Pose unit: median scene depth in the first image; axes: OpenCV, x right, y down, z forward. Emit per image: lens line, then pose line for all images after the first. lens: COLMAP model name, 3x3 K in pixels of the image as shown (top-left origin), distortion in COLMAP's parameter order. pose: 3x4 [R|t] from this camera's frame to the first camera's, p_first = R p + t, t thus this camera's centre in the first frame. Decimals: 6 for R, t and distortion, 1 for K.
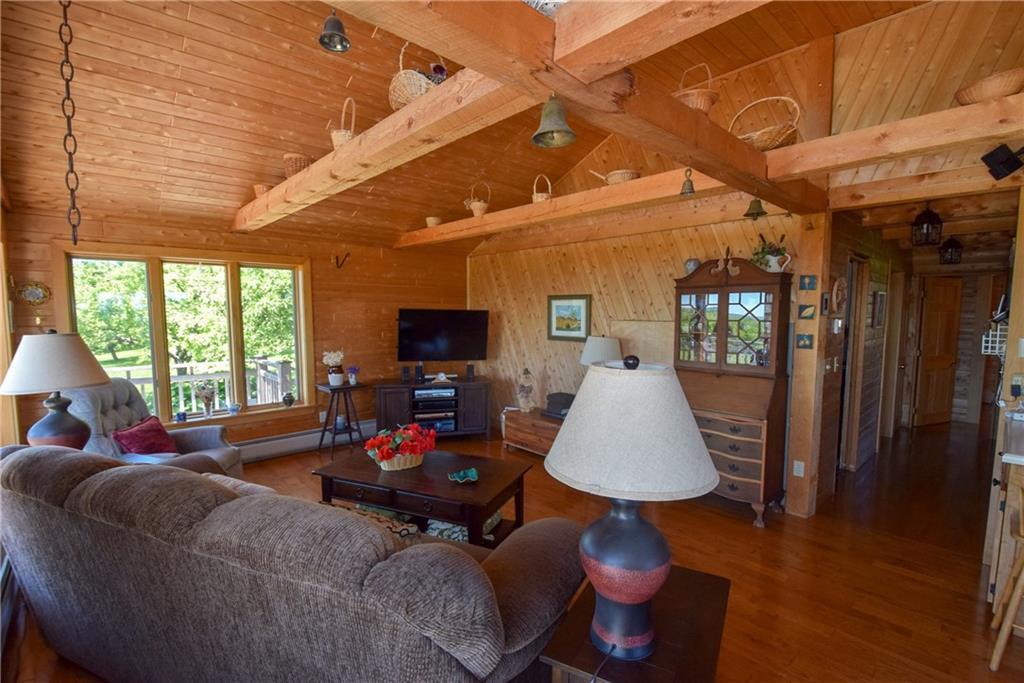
lens RADIAL K [[459.5, 0, 518.9], [0, 459.5, 351.6], [0, 0, 1]] dist [-0.017659, -0.003123]
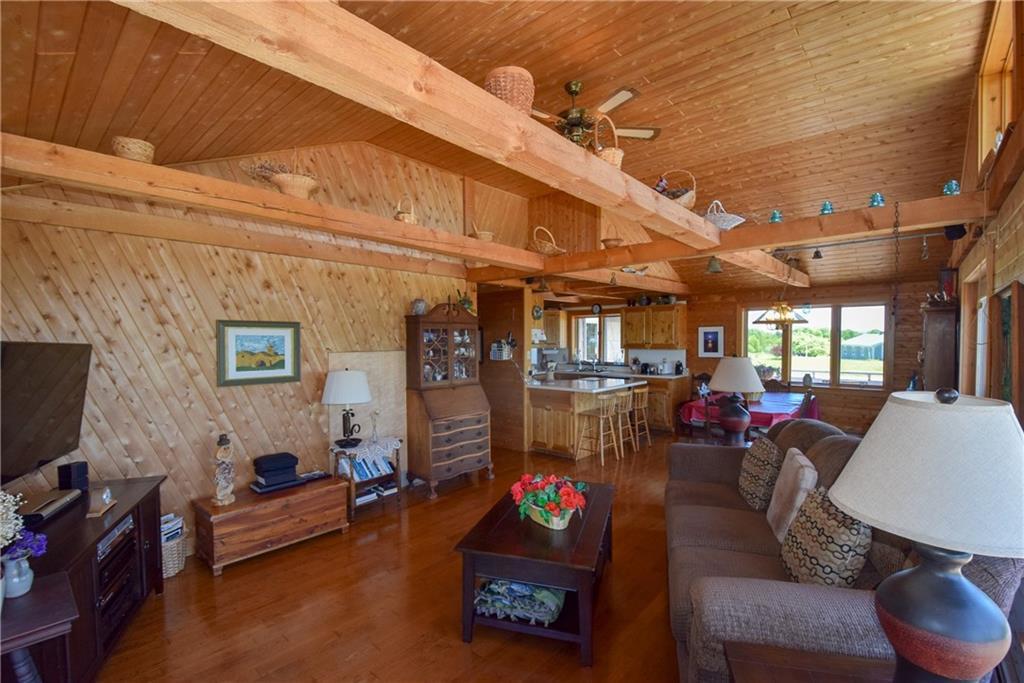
lens RADIAL K [[459.5, 0, 511.7], [0, 459.5, 343.9], [0, 0, 1]] dist [-0.017659, -0.003123]
pose [[-0.106385, -0.028546, 0.993915, -0.675183], [0.080775, 0.996036, 0.037253, -0.083464], [-0.991039, 0.084247, -0.103658, 0.693738]]
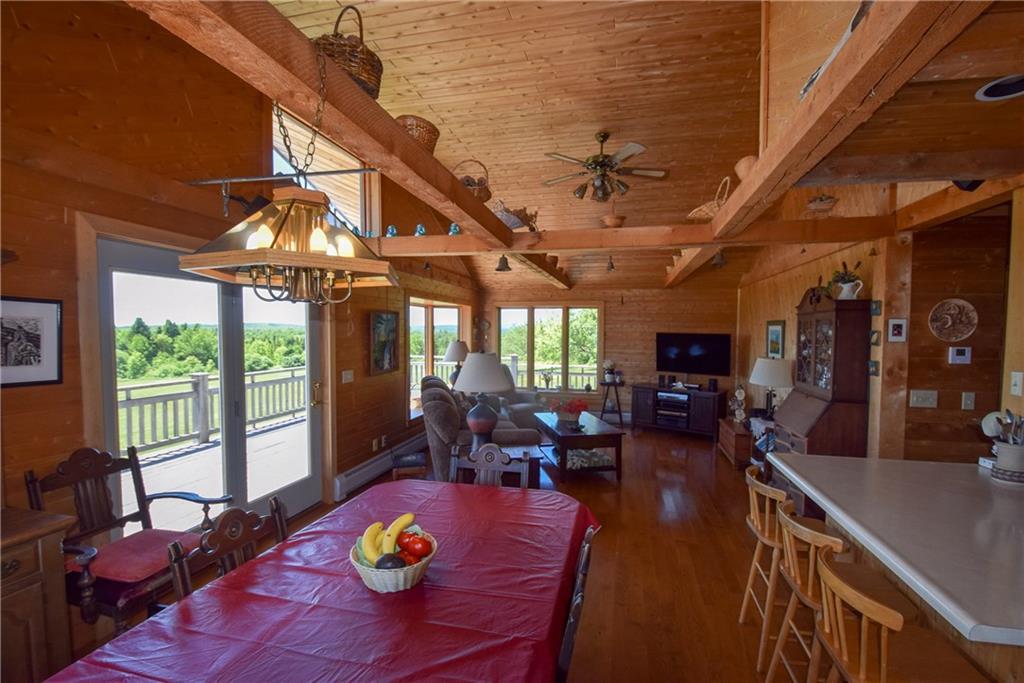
lens RADIAL K [[459.5, 0, 516.4], [0, 459.5, 350.8], [0, 0, 1]] dist [-0.017659, -0.003123]
pose [[0.554070, 0.034508, -0.831755, 0.693718], [-0.075961, 0.997068, -0.009235, 0.006105], [0.828997, 0.068298, 0.555066, -0.122572]]
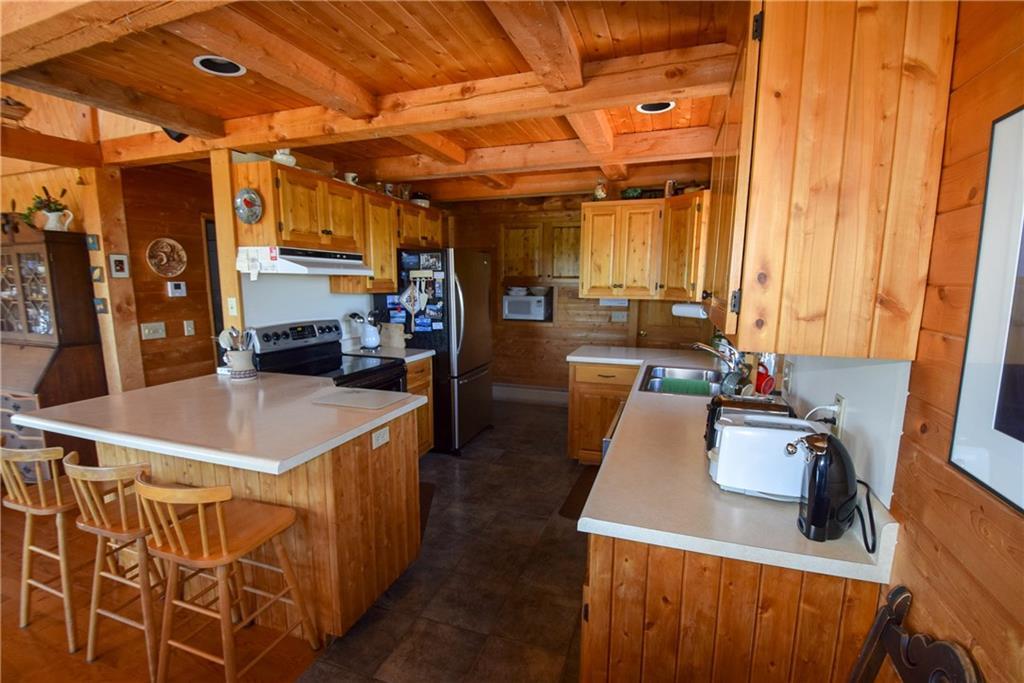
lens RADIAL K [[459.5, 0, 517.2], [0, 459.5, 346.7], [0, 0, 1]] dist [-0.017659, -0.003123]
pose [[0.888857, -0.067732, 0.453151, 0.661529], [0.037242, 0.996421, 0.075883, 0.016376], [-0.456669, -0.050573, 0.888198, -0.155497]]
